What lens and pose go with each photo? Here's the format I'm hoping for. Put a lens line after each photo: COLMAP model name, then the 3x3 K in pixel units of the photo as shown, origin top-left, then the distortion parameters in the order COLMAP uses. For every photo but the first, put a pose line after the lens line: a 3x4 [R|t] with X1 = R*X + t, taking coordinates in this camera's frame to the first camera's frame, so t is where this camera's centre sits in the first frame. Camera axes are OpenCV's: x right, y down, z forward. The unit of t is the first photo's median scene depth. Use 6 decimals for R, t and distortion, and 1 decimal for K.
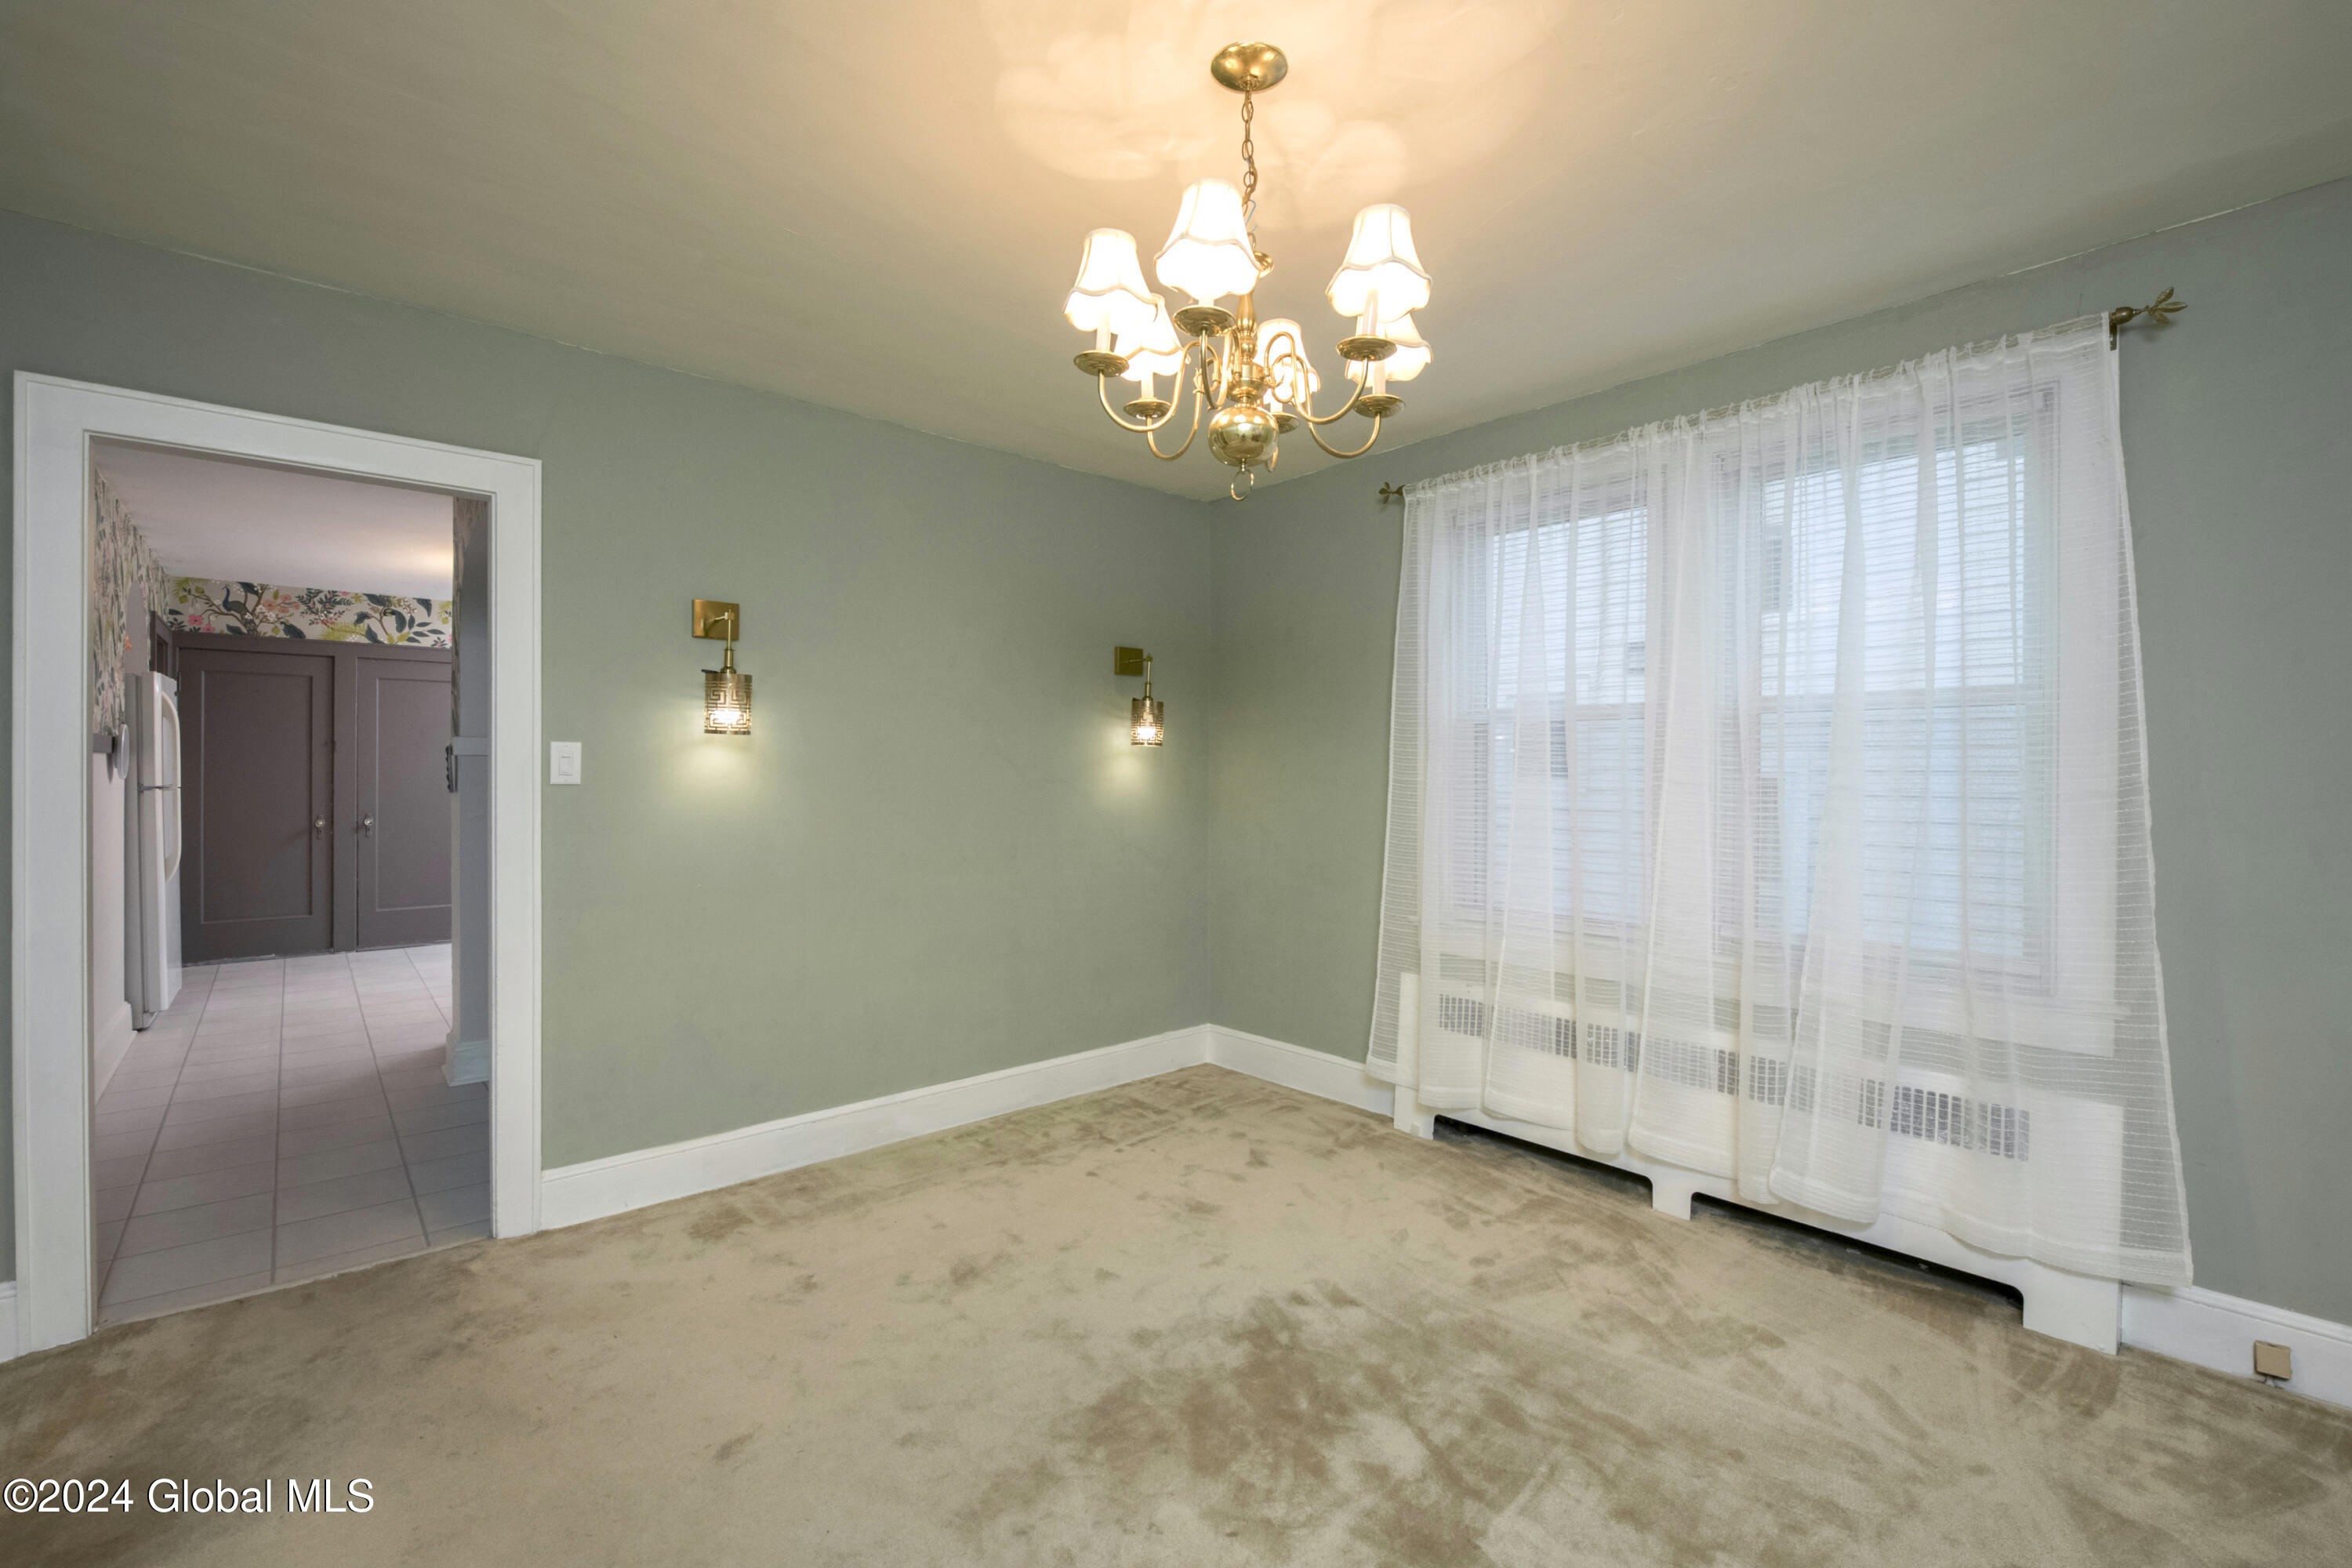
lens RADIAL K [[1033.5, 0, 1166.7], [0, 1033.5, 786.1], [0, 0, 1]] dist [-0.009542, -0.000473]
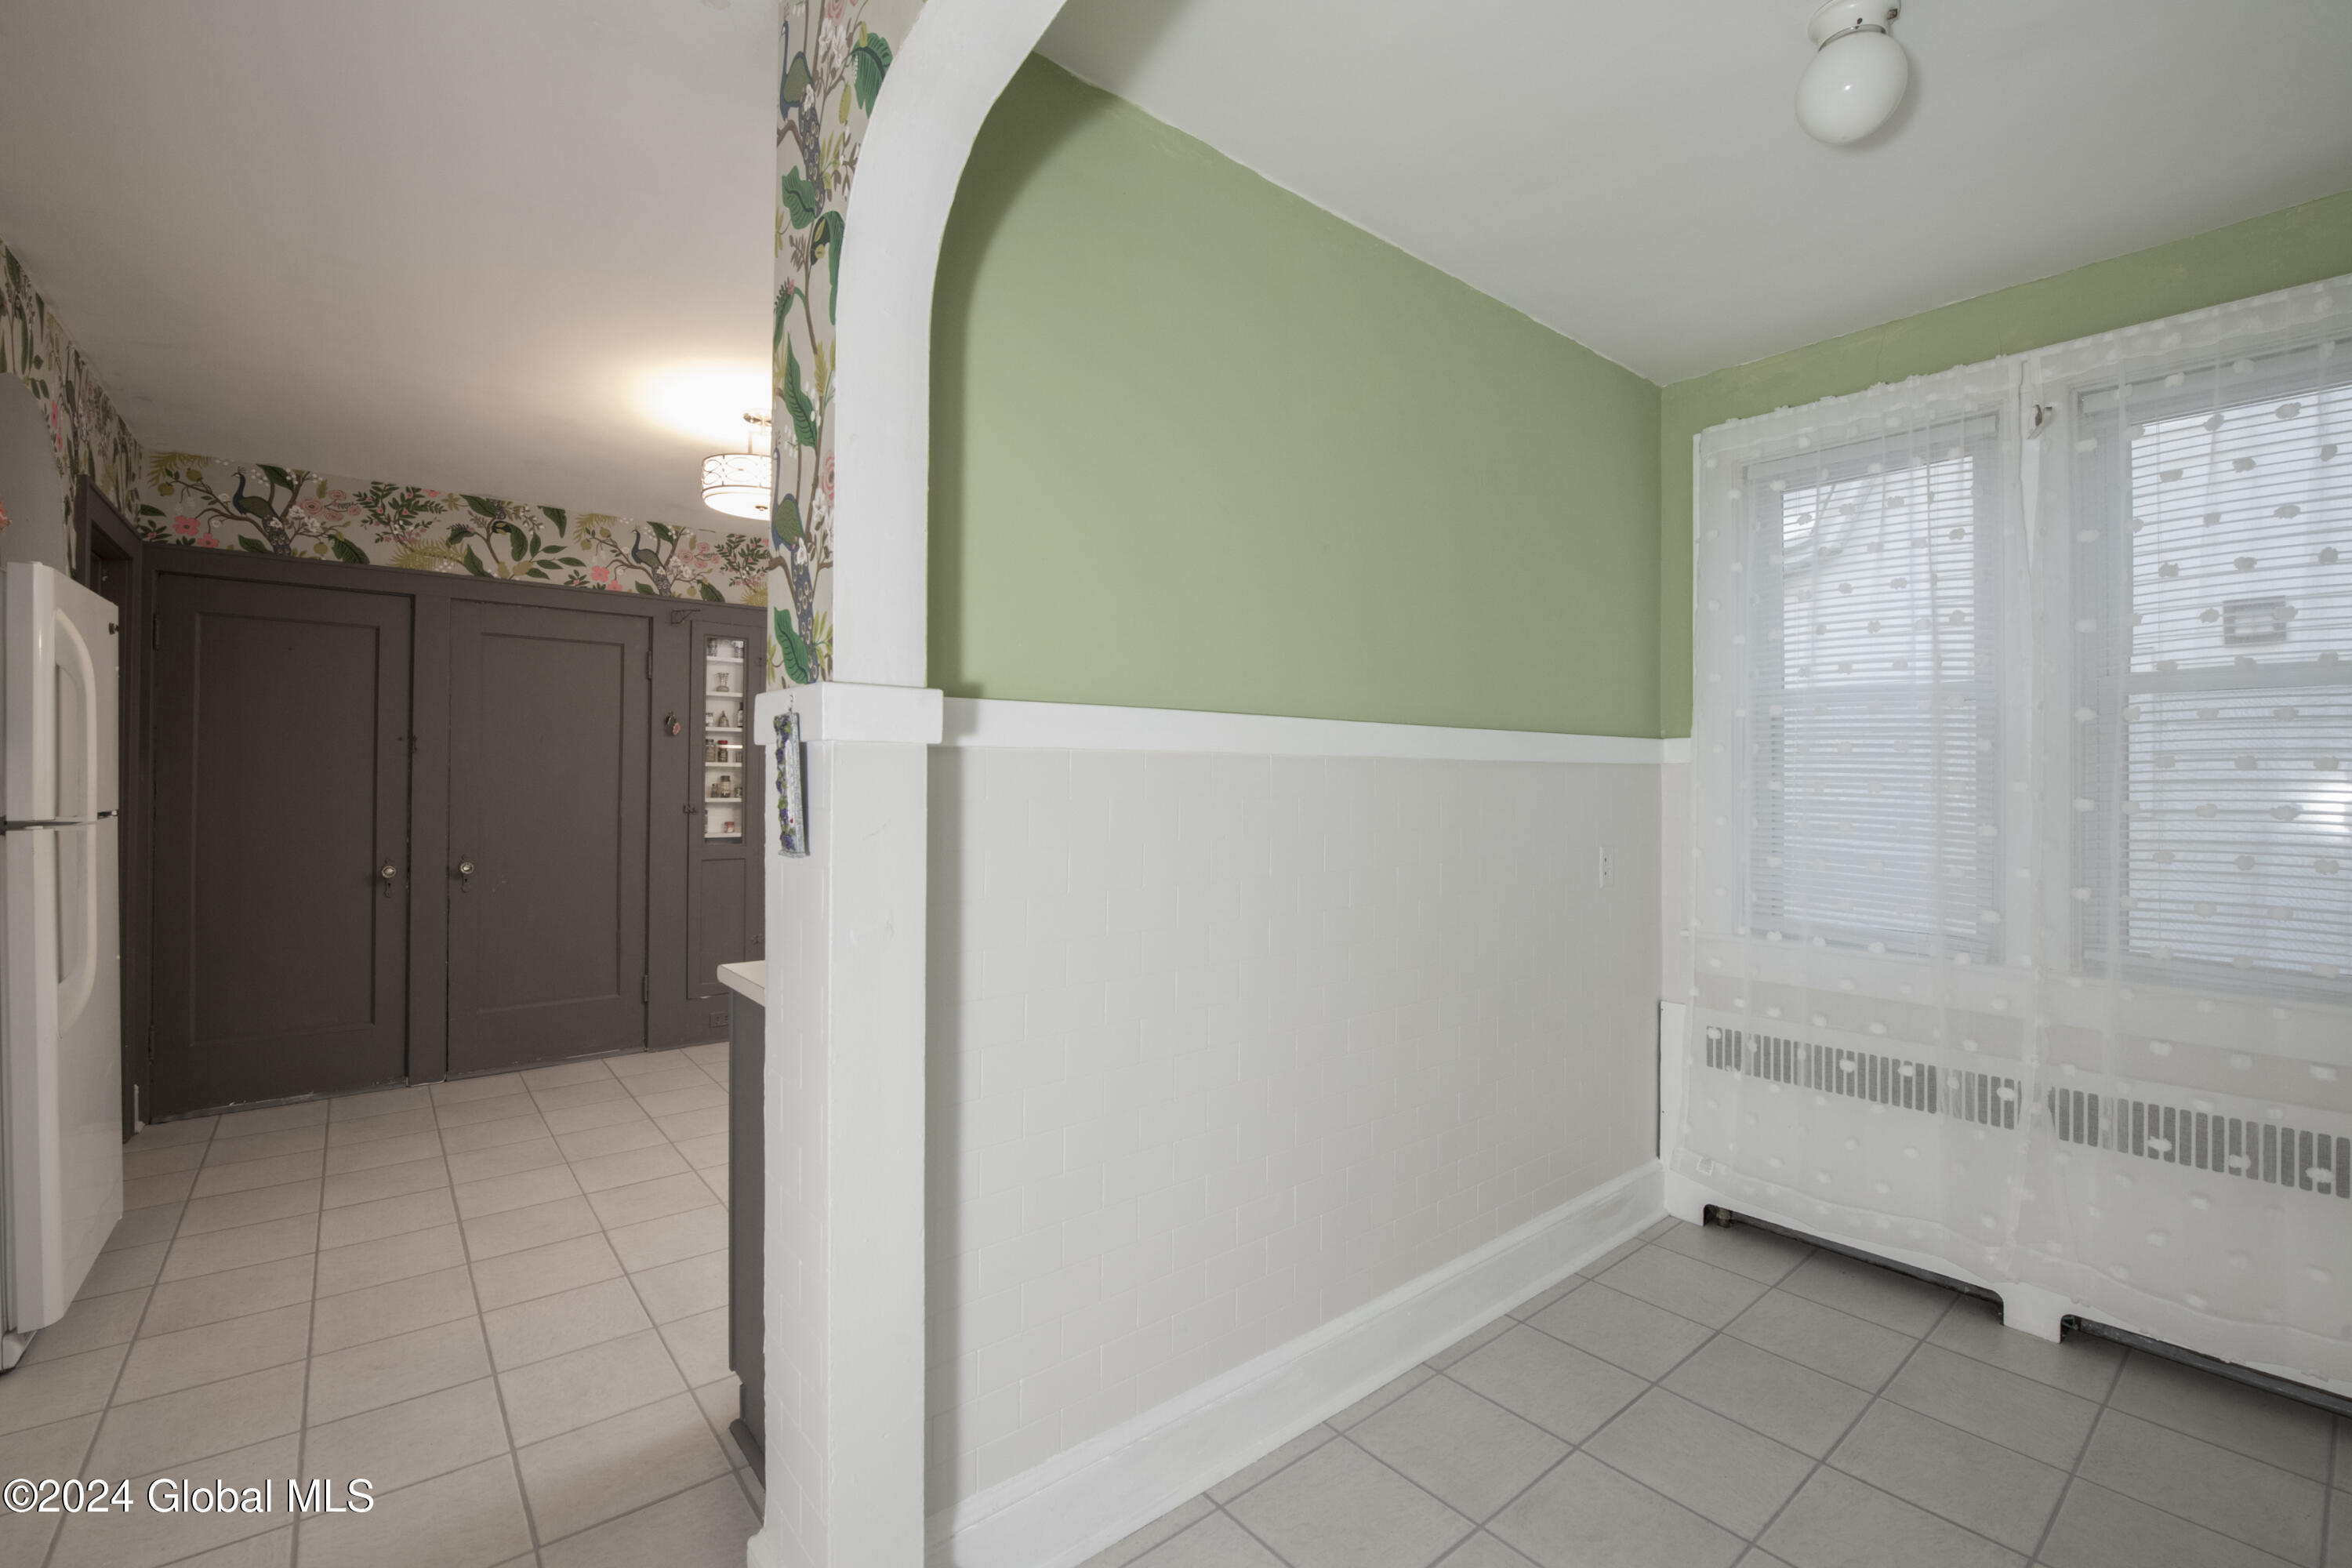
lens RADIAL K [[1033.5, 0, 1155.8], [0, 1033.5, 788.2], [0, 0, 1]] dist [-0.009542, -0.000473]
pose [[0.998954, 0.000628, -0.045714, -0.345264], [-0.001138, 0.999937, -0.011123, -0.006683], [0.045704, 0.011164, 0.998893, 0.414314]]
